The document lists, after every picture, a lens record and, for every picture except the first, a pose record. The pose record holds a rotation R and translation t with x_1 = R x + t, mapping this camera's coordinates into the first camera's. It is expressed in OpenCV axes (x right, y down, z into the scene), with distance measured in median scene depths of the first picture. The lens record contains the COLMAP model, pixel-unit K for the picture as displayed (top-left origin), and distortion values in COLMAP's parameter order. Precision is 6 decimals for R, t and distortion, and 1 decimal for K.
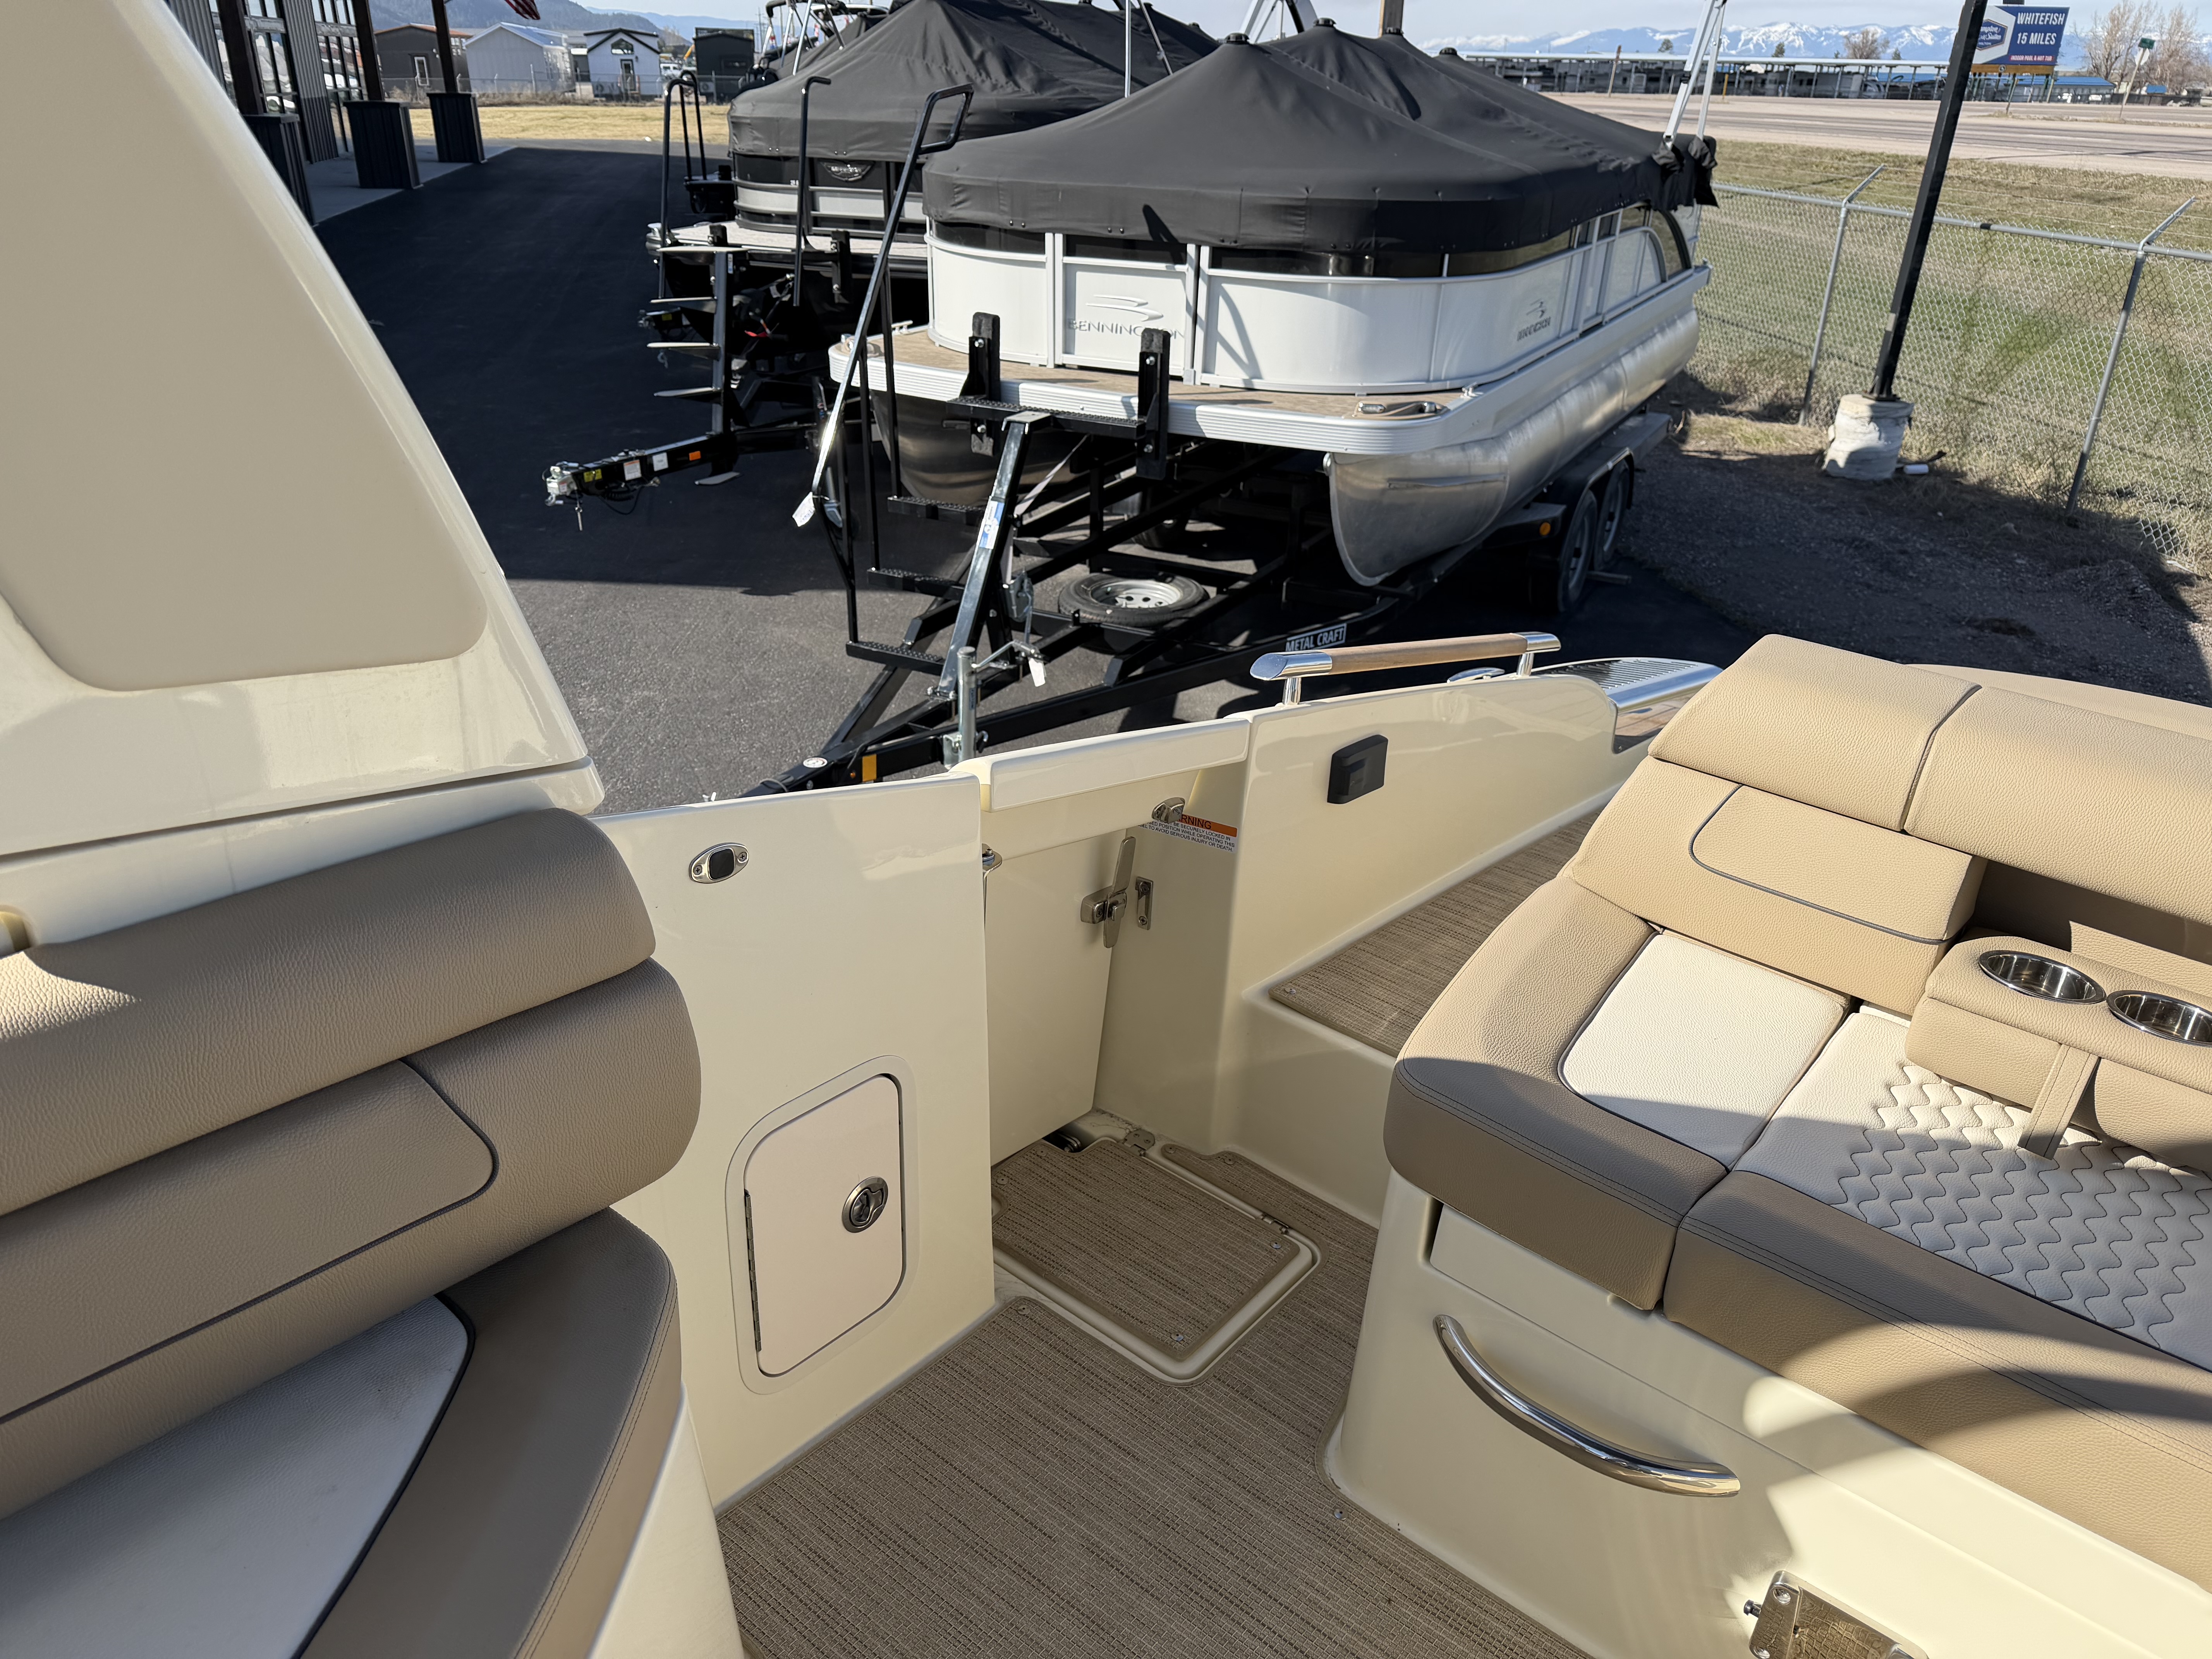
lens RADIAL K [[1551.5, 0, 1139.6], [0, 1551.5, 851.2], [0, 0, 1]] dist [0.017105, -0.025688]
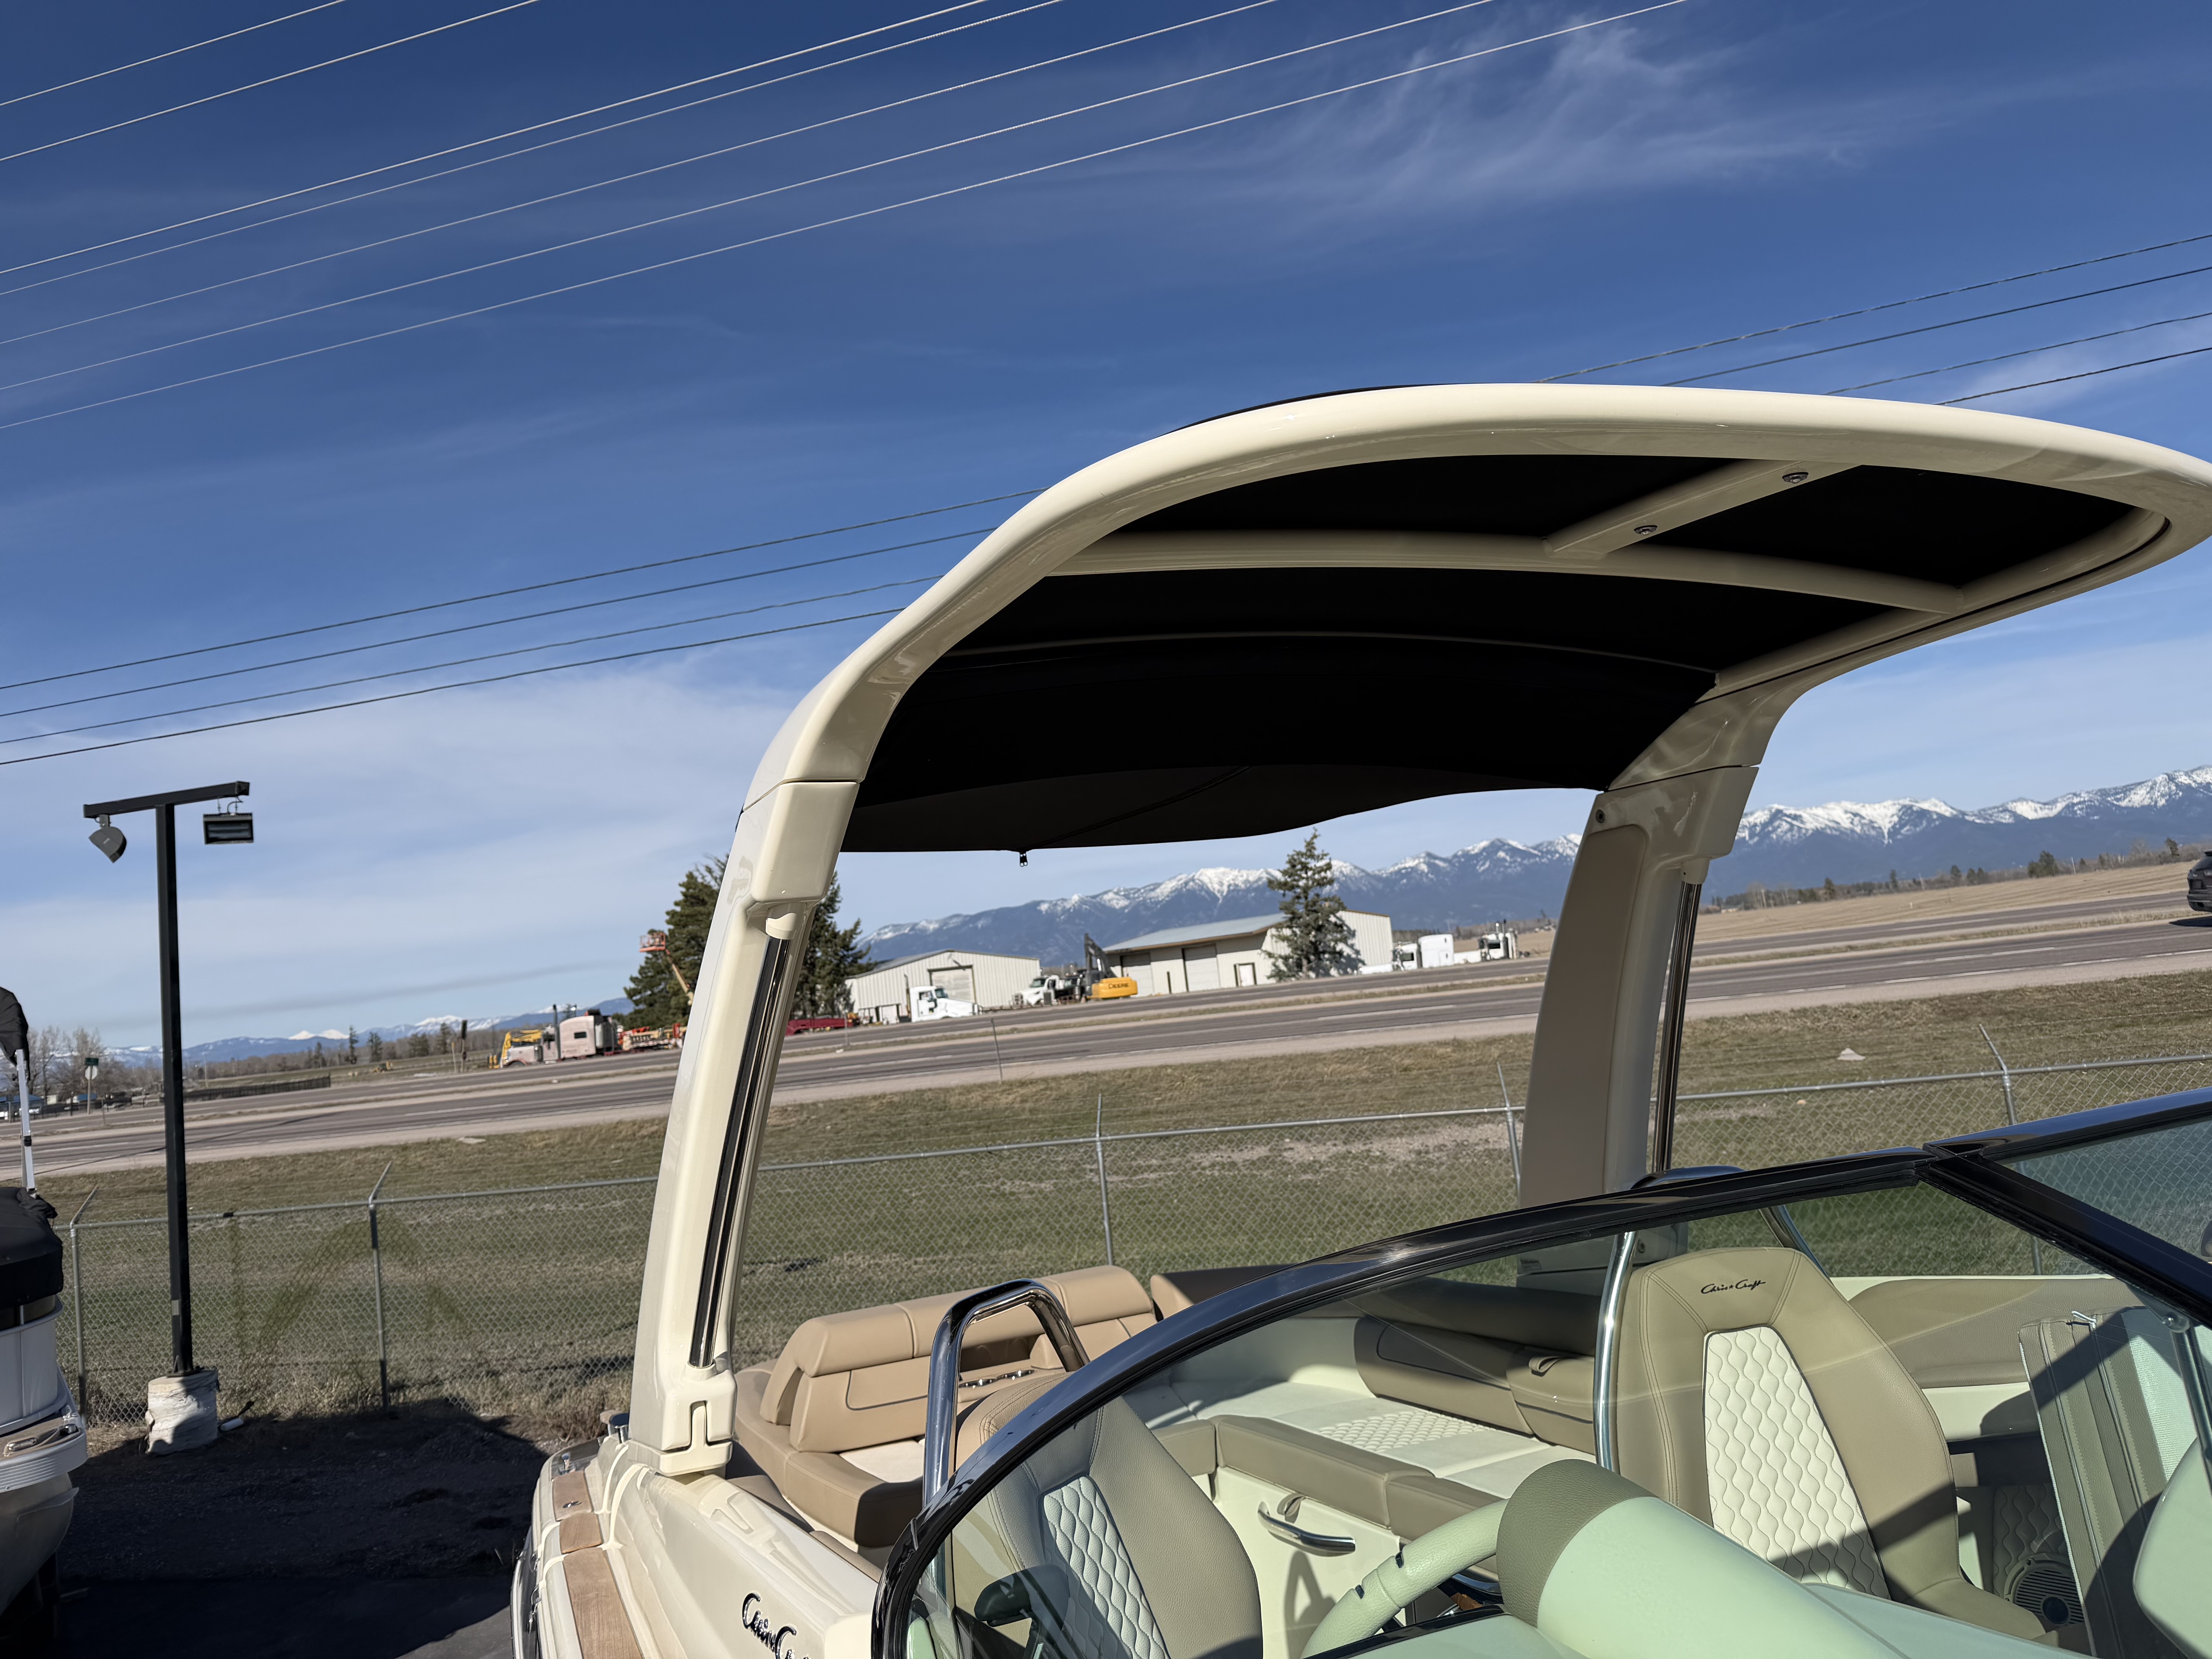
lens RADIAL K [[1551.5, 0, 1121.0], [0, 1551.5, 876.1], [0, 0, 1]] dist [0.017105, -0.025688]
pose [[0.433678, -0.007392, 0.901038, -0.450274], [0.507613, 0.828198, -0.237525, 0.026712], [-0.744481, 0.560388, 0.362923, -0.167985]]
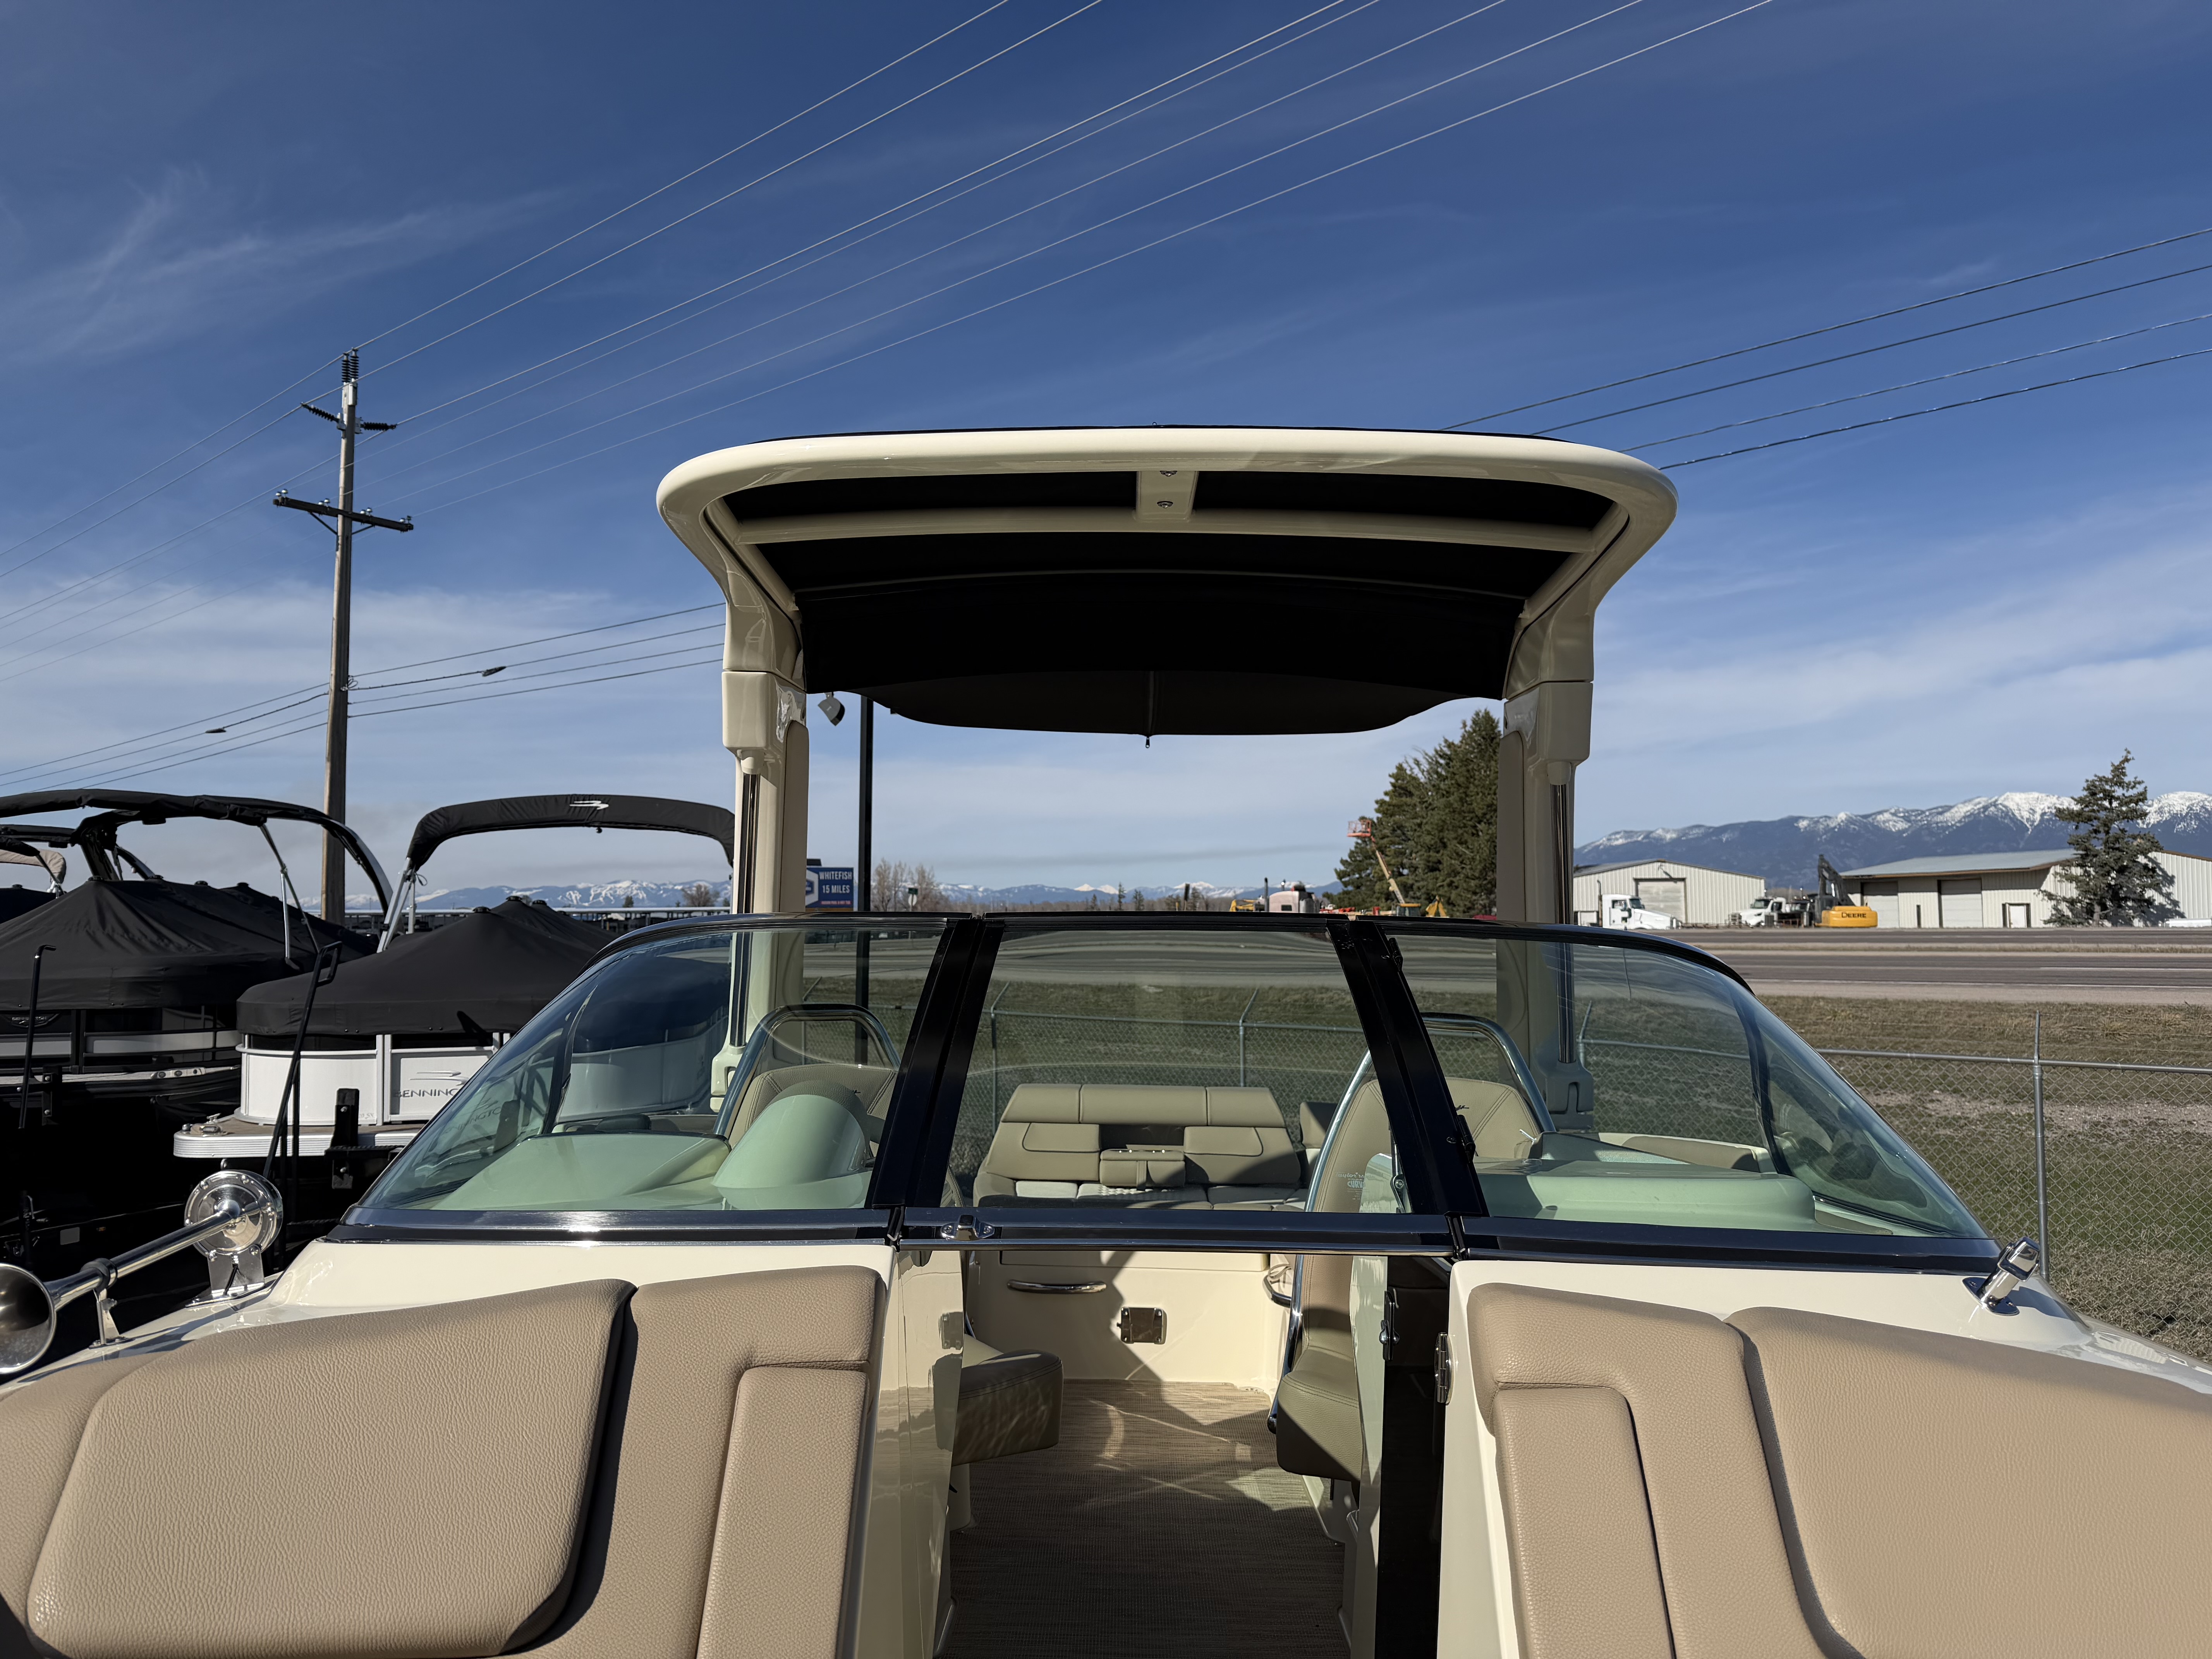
lens RADIAL K [[1551.5, 0, 1094.6], [0, 1551.5, 836.7], [0, 0, 1]] dist [0.017105, -0.025688]
pose [[0.800200, 0.004207, 0.599719, -0.401952], [0.293367, 0.869426, -0.397536, 0.212725], [-0.523083, 0.494045, 0.694480, -0.442820]]
